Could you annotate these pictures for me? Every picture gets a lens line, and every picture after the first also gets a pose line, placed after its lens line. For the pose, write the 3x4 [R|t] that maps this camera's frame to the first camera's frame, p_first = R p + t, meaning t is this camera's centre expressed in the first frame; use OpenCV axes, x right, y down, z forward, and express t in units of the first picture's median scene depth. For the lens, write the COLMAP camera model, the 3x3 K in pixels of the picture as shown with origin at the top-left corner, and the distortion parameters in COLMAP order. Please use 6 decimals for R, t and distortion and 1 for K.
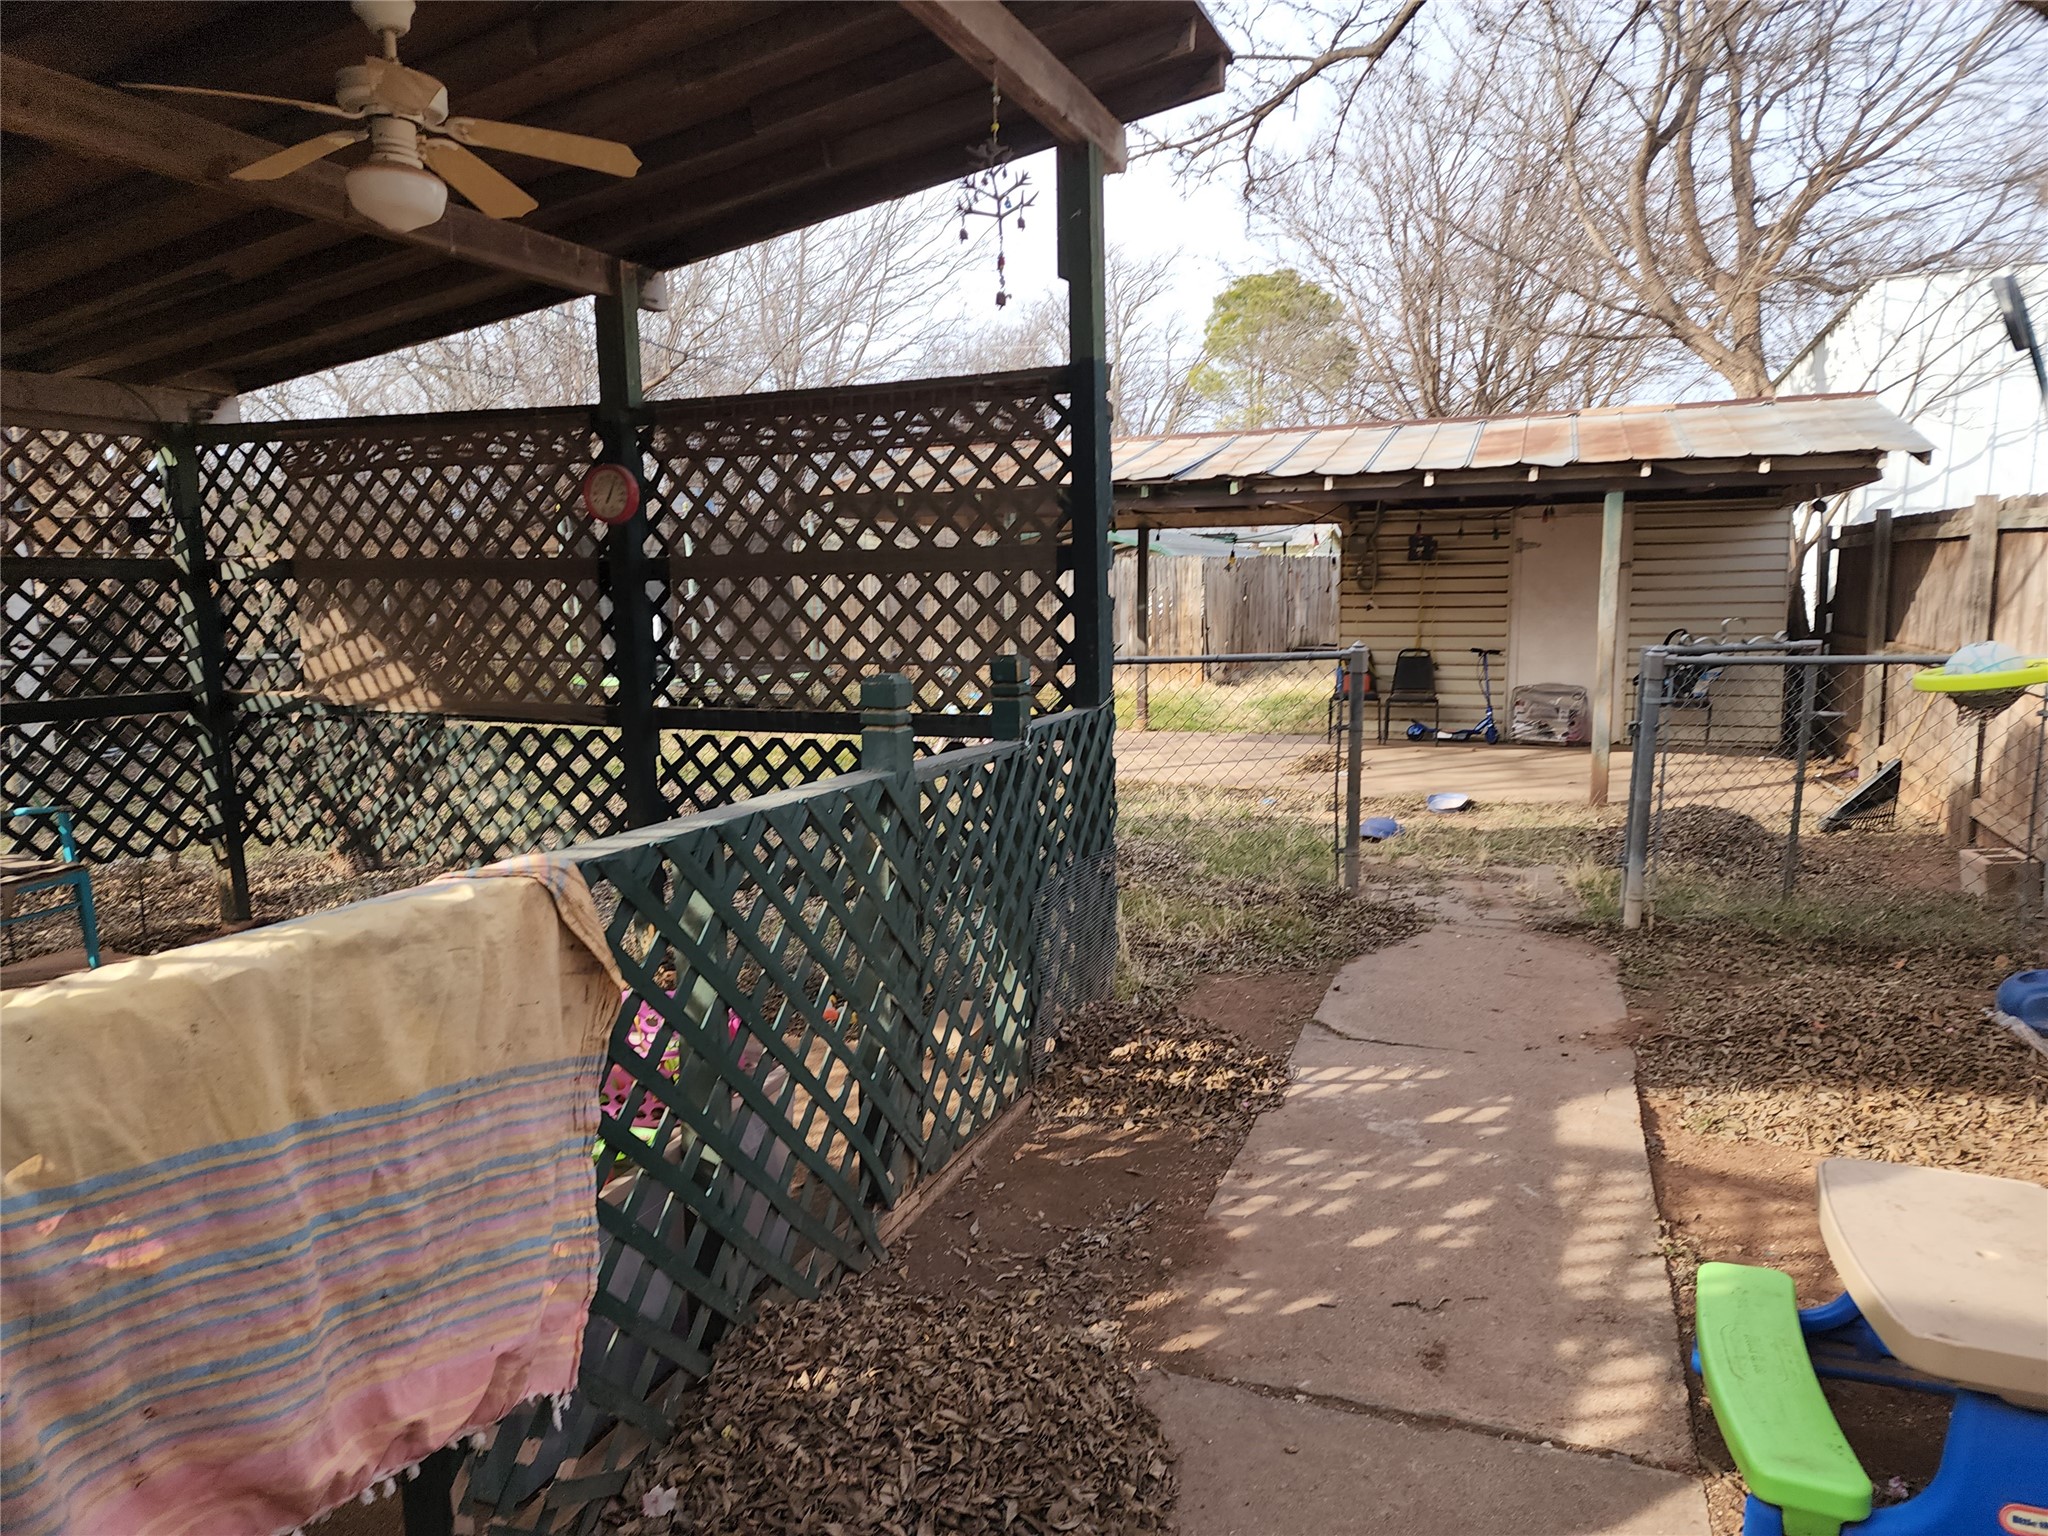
lens RADIAL K [[1381.9, 0, 1019.1], [0, 1381.9, 764.8], [0, 0, 1]] dist [0.045012, -0.016622]
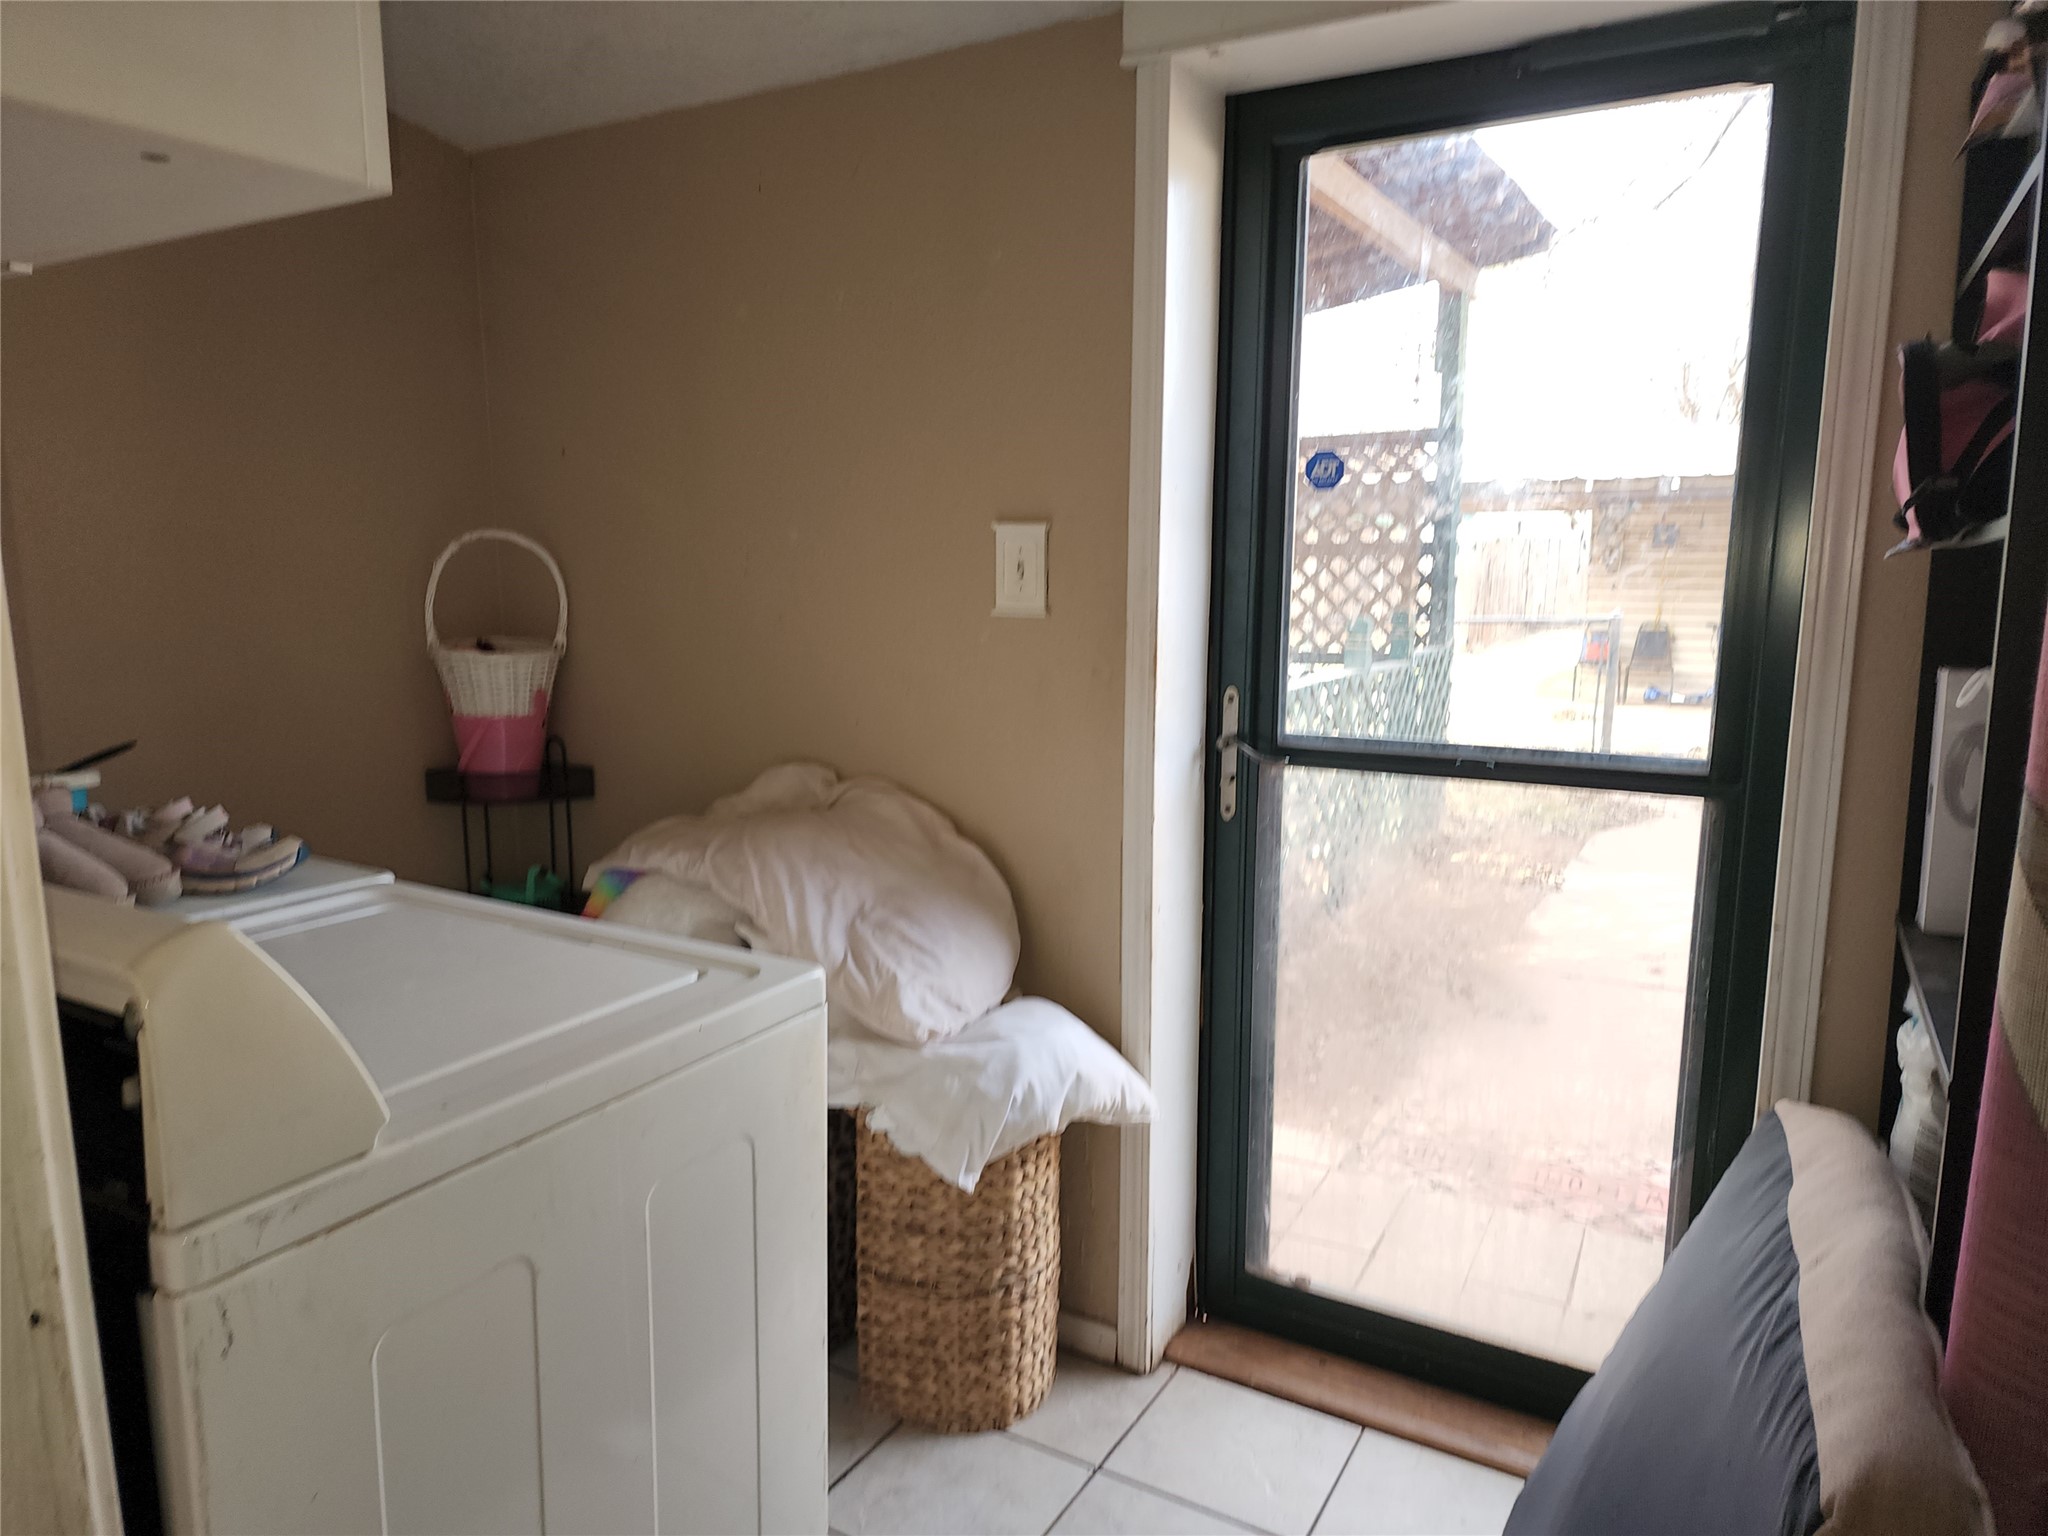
lens RADIAL K [[1381.9, 0, 1026.9], [0, 1381.9, 775.1], [0, 0, 1]] dist [0.045012, -0.016622]
pose [[0.989925, 0.036637, -0.136769, -0.088145], [-0.032987, 0.999039, 0.028857, 0.034231], [0.137694, -0.024055, 0.990183, -0.289232]]
